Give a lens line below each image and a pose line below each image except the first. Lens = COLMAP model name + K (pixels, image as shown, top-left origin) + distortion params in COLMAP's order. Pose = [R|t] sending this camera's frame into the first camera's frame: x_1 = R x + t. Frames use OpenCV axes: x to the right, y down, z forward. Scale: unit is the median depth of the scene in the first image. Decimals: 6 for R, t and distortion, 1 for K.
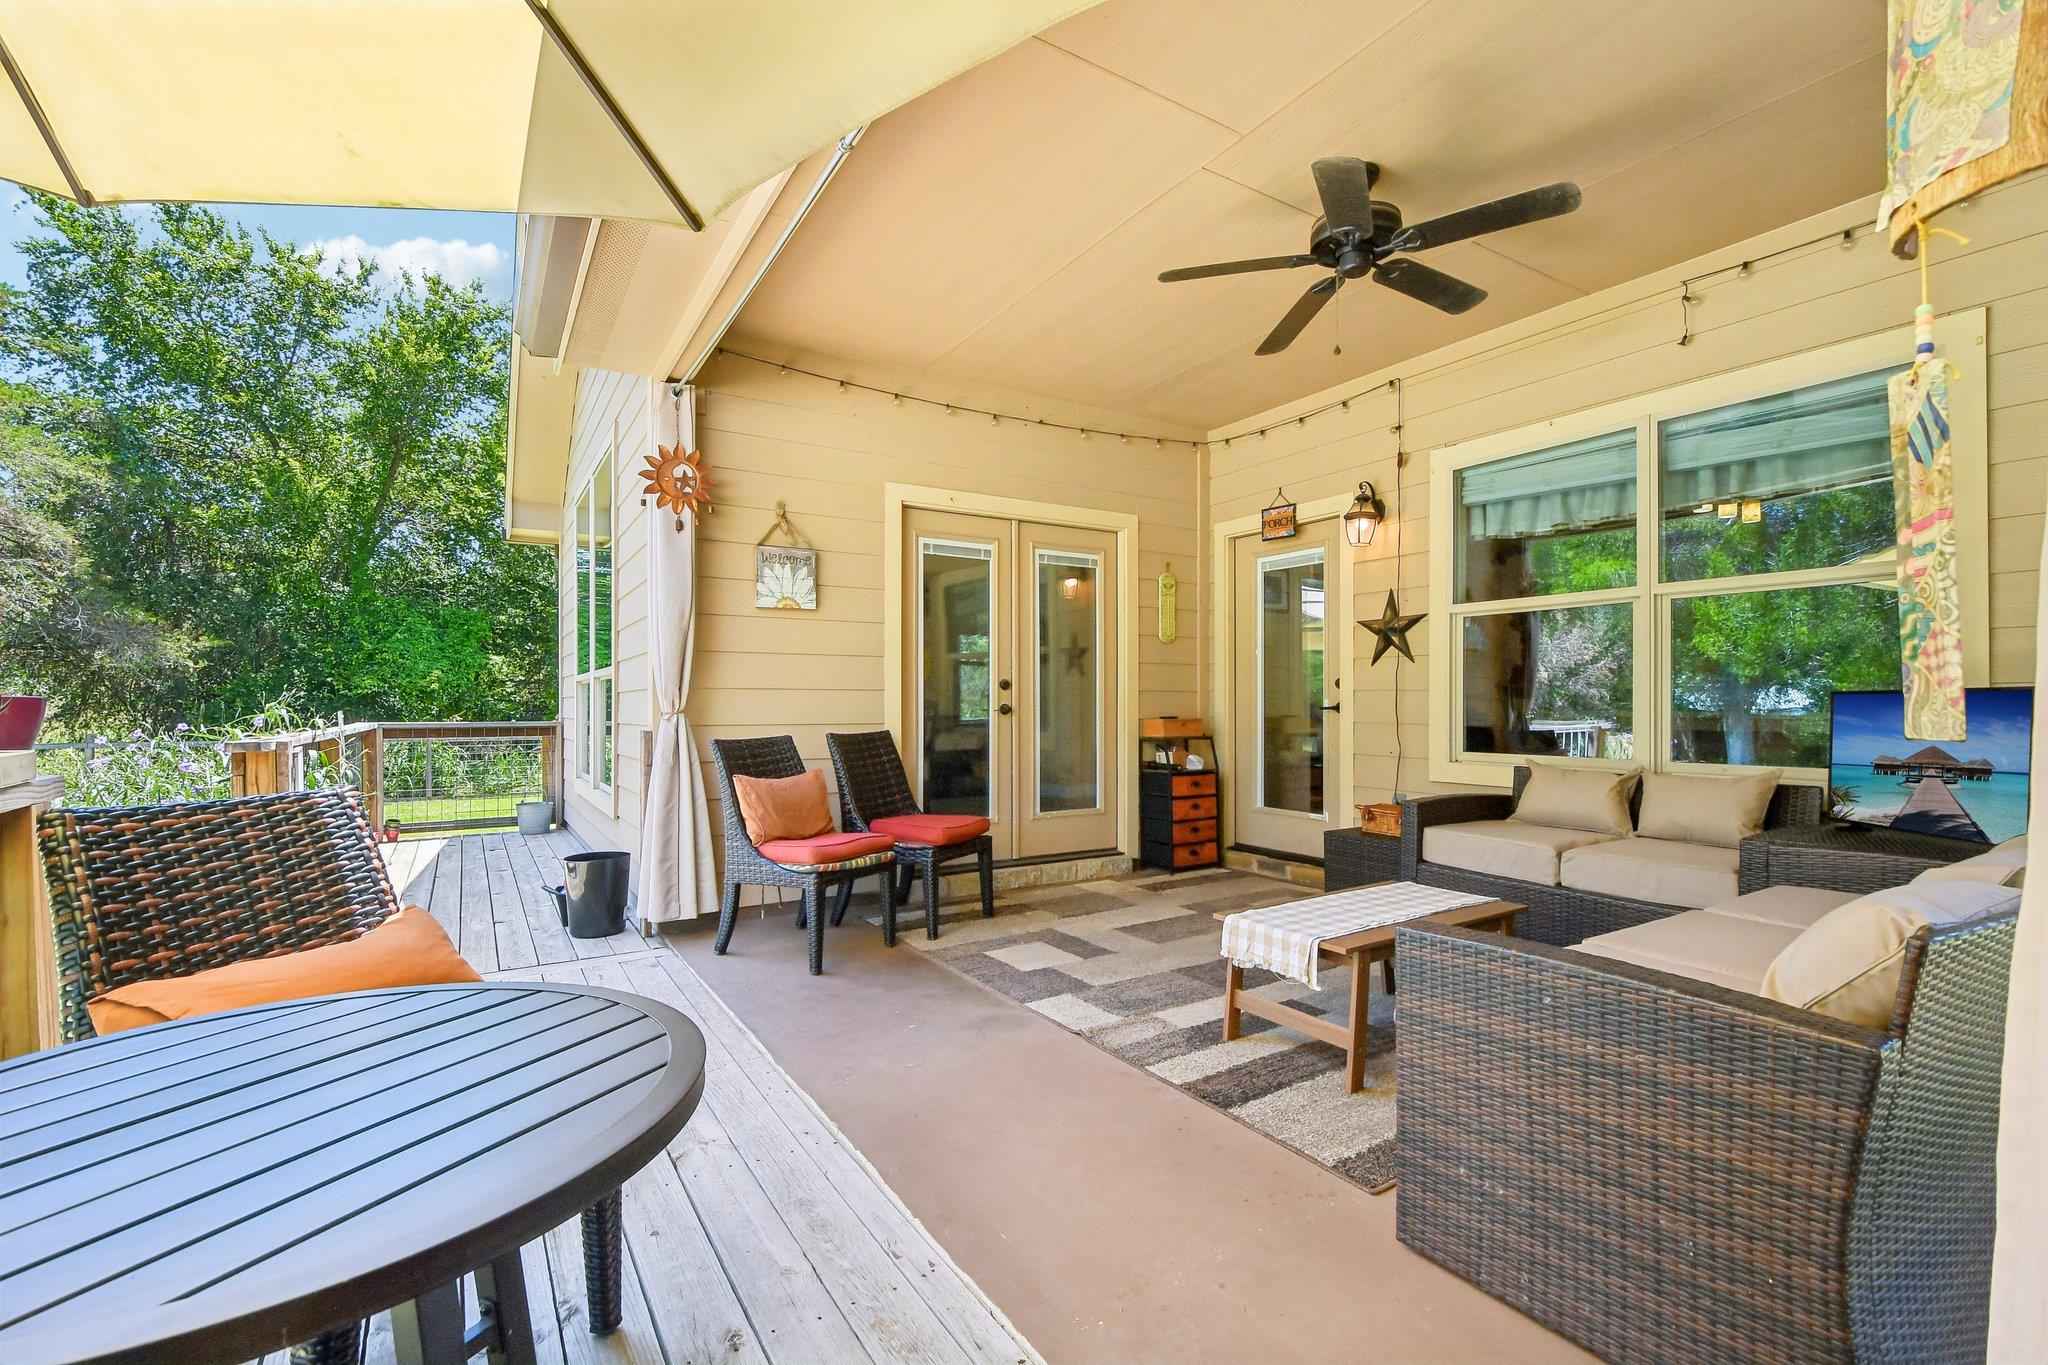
lens RADIAL K [[897.0, 0, 1020.3], [0, 897.0, 702.0], [0, 0, 1]] dist [-0.017886, -0.000243]
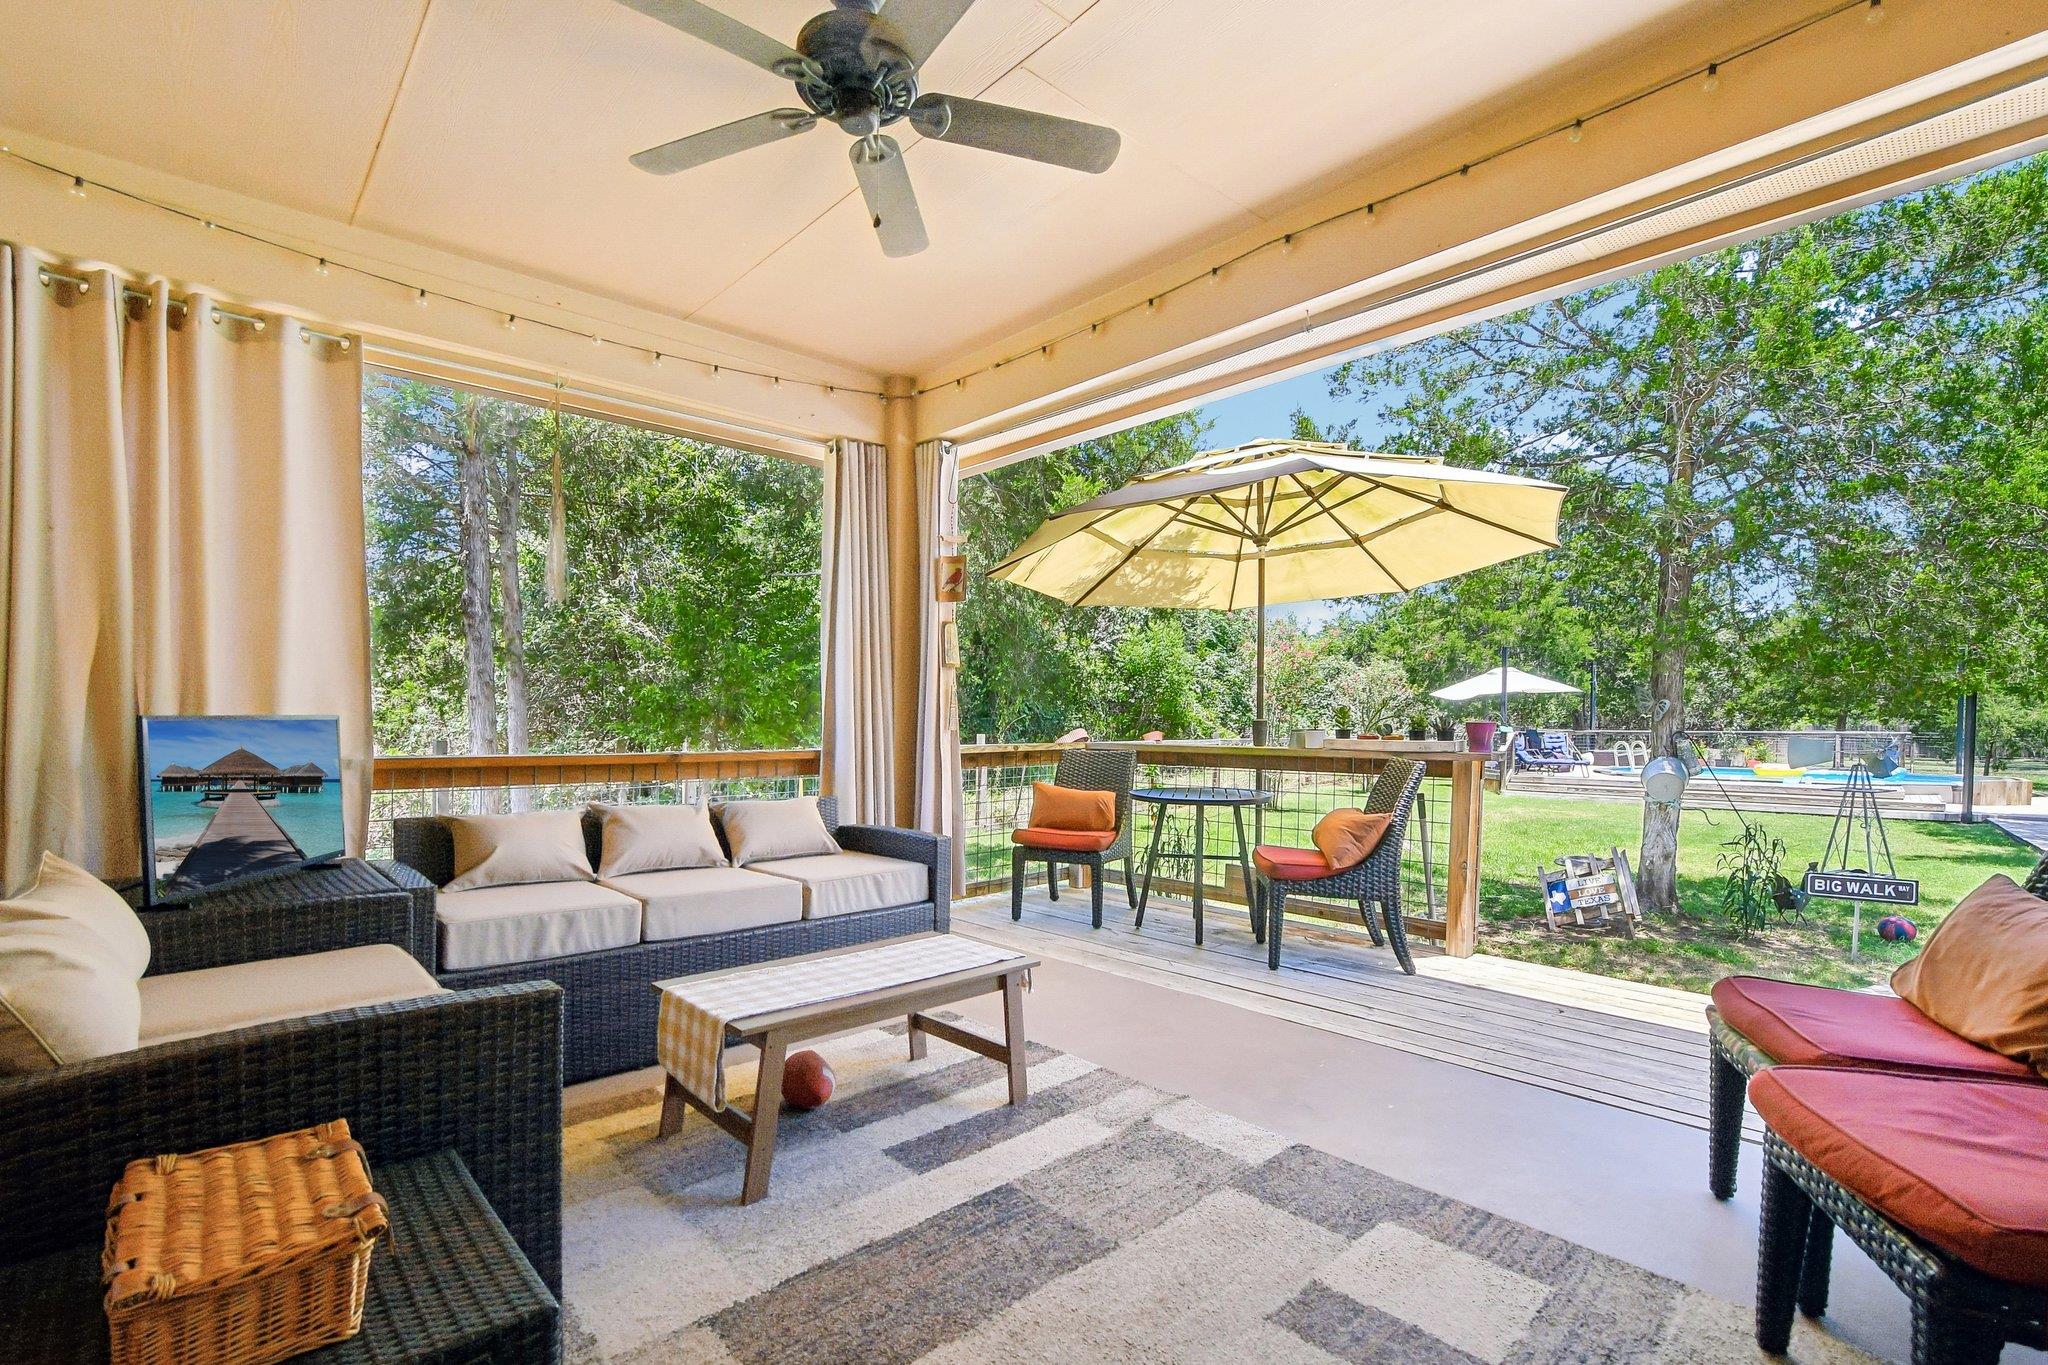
lens RADIAL K [[897.0, 0, 1020.3], [0, 897.0, 702.0], [0, 0, 1]] dist [-0.017886, -0.000243]
pose [[-0.985806, -0.015080, -0.167210, 0.329230], [-0.007910, 0.999024, -0.043463, 0.021468], [0.167702, -0.041524, -0.984963, 1.596225]]
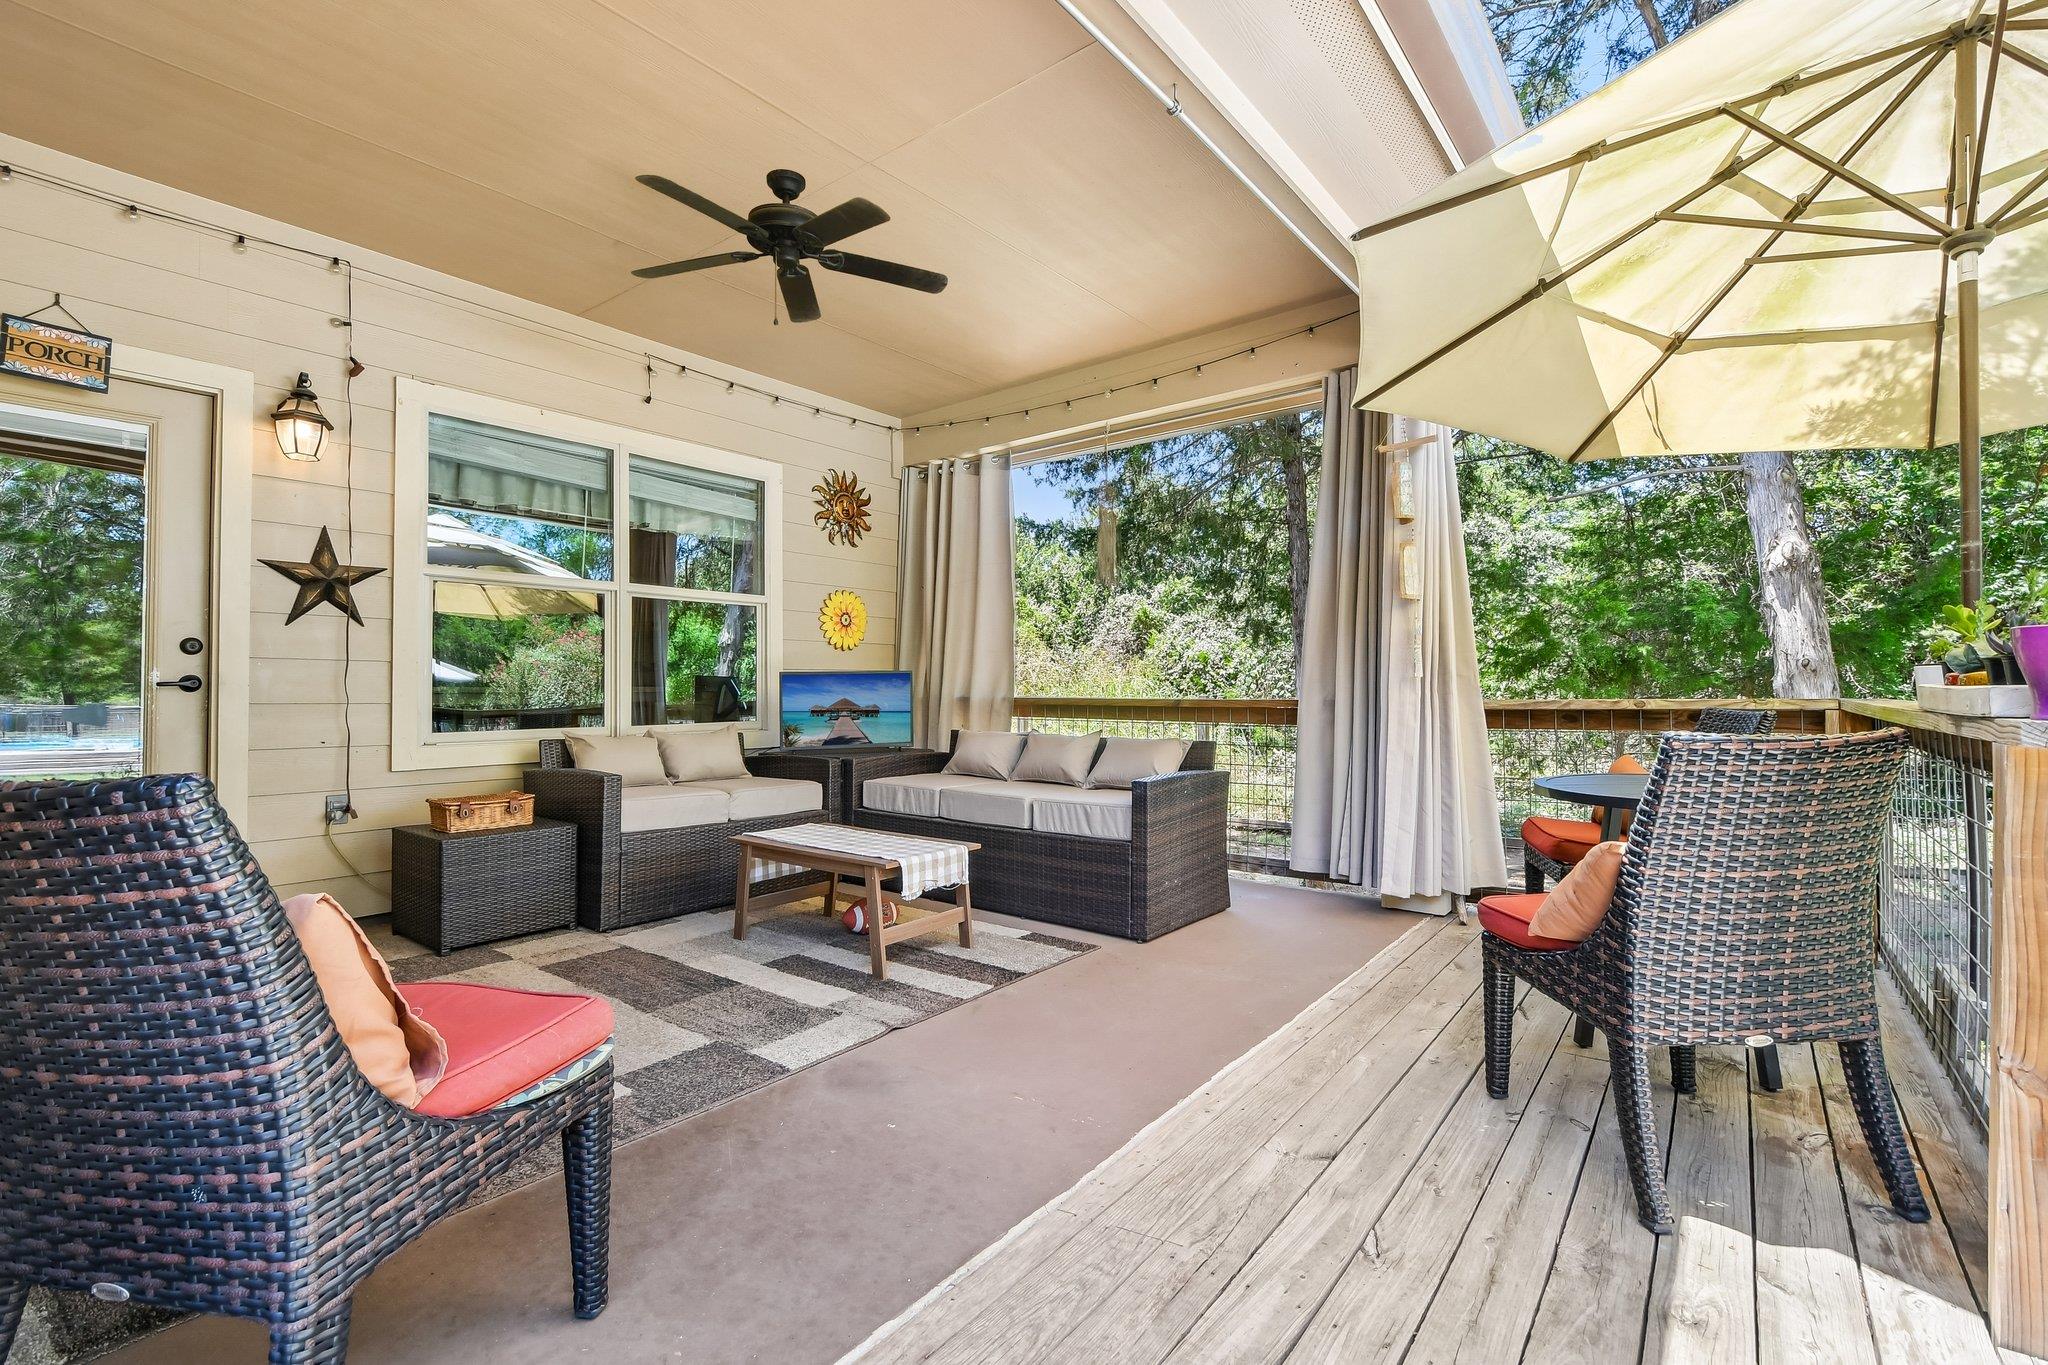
lens RADIAL K [[897.0, 0, 1020.3], [0, 897.0, 702.0], [0, 0, 1]] dist [-0.017886, -0.000243]
pose [[-0.334219, -0.015398, 0.942369, -0.728782], [-0.000353, 0.999869, 0.016212, 0.014997], [-0.942495, 0.005086, -0.334181, 1.021470]]
